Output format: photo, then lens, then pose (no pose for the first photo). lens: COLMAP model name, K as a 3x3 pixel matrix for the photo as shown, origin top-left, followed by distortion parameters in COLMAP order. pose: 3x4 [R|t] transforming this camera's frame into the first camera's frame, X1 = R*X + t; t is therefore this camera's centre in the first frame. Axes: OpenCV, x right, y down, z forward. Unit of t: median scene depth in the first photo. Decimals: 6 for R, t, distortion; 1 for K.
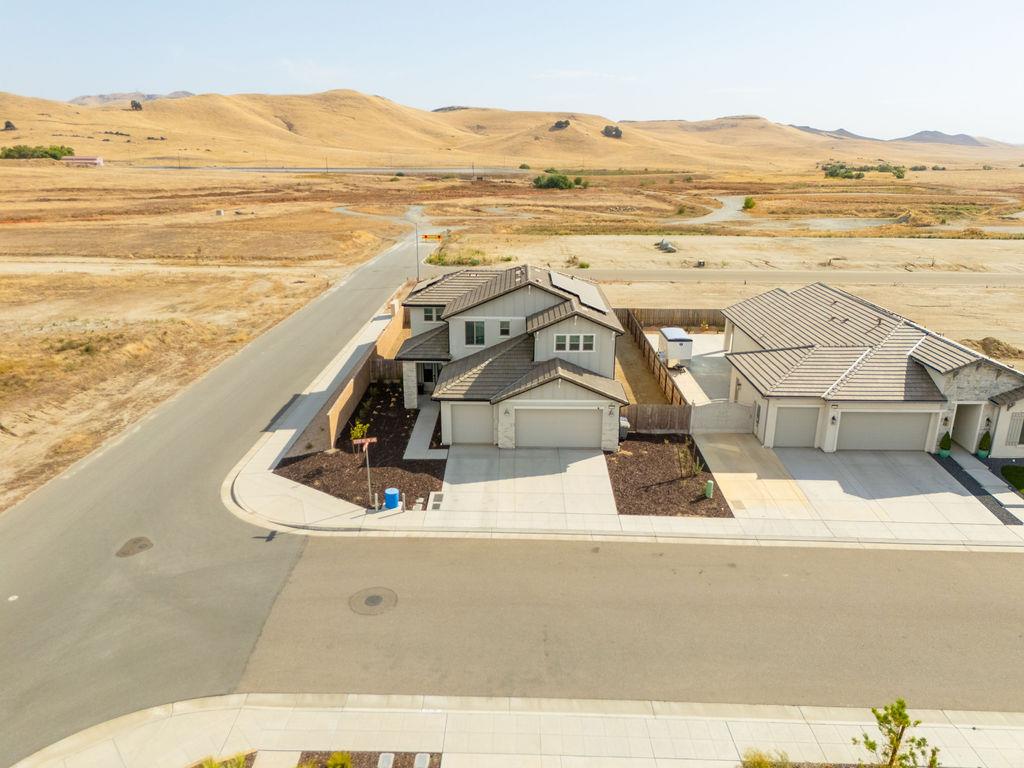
lens RADIAL K [[750.6, 0, 512.0], [0, 750.6, 384.0], [0, 0, 1]] dist [0.098250, -0.111997]
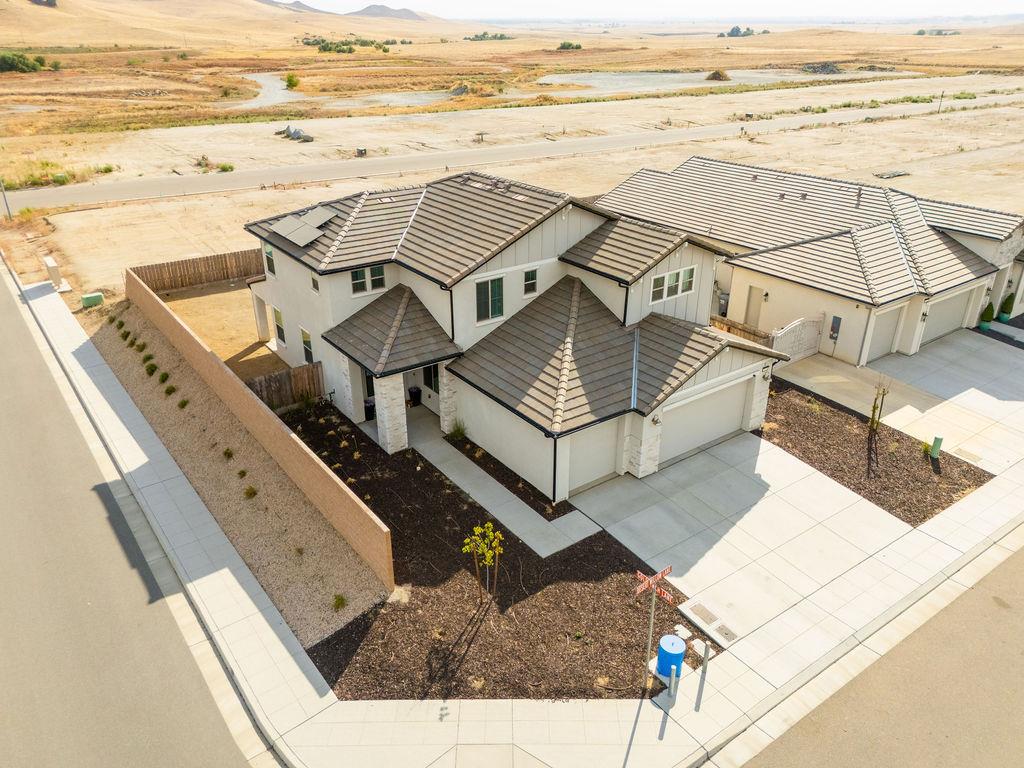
lens RADIAL K [[754.1, 0, 510.3], [0, 754.1, 384.0], [0, 0, 1]] dist [0.066201, -0.057874]
pose [[0.802358, -0.262966, 0.535790, -0.235028], [0.185106, 0.963080, 0.195480, -0.073785], [-0.567413, -0.057667, 0.821411, 0.317140]]
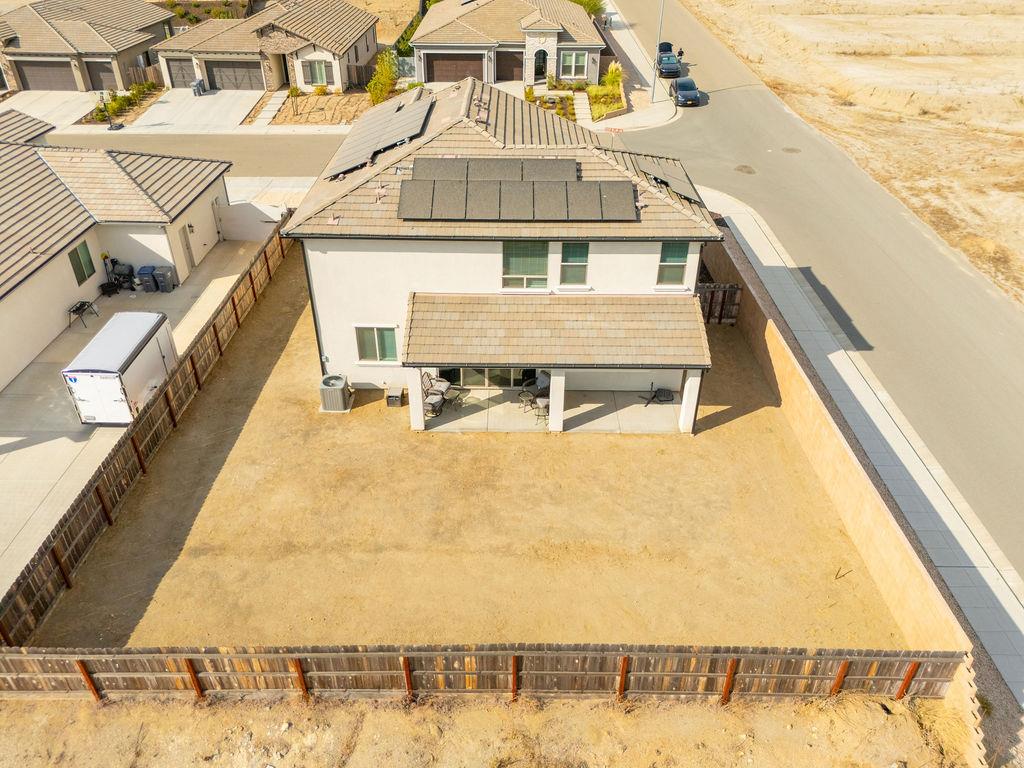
lens RADIAL K [[753.7, 0, 512.0], [0, 753.7, 384.0], [0, 0, 1]] dist [0.099030, -0.114685]
pose [[-0.999978, -0.002325, -0.006183, -0.007702], [-0.006265, 0.630493, 0.776170, -0.312516], [0.002094, 0.776192, -0.630493, 1.023180]]
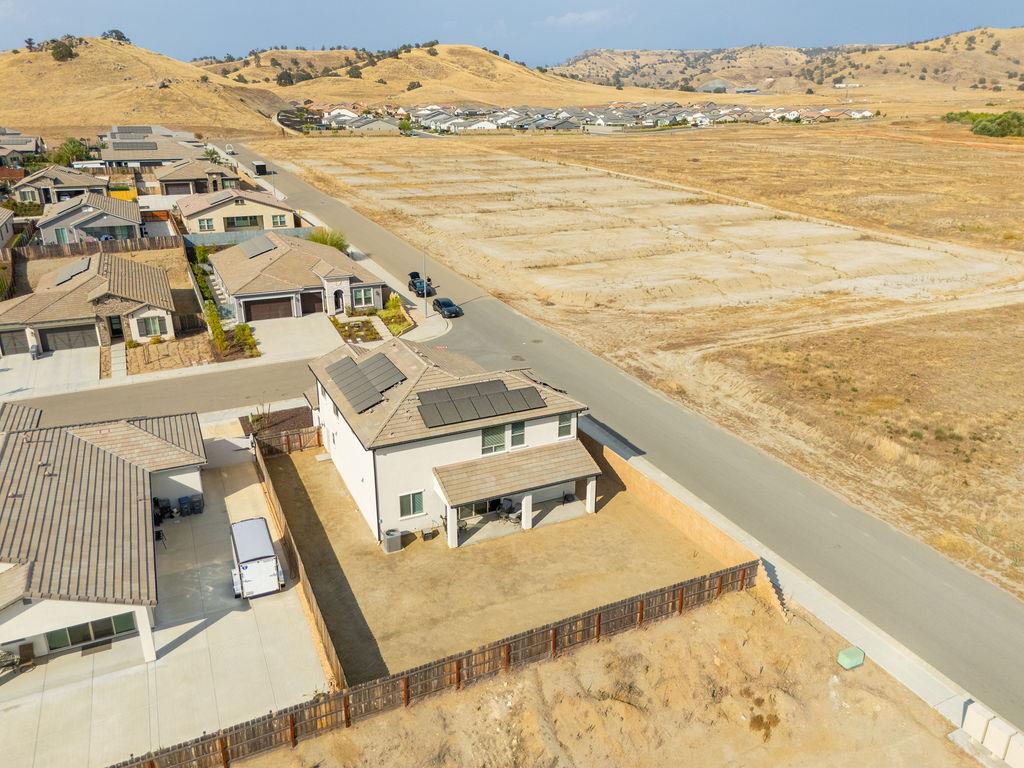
lens RADIAL K [[754.1, 0, 510.3], [0, 754.1, 384.0], [0, 0, 1]] dist [0.066201, -0.057874]
pose [[-0.899672, 0.150116, -0.409947, 0.210115], [-0.136596, 0.795082, 0.590920, -0.475165], [0.414648, 0.587631, -0.694807, 1.165343]]
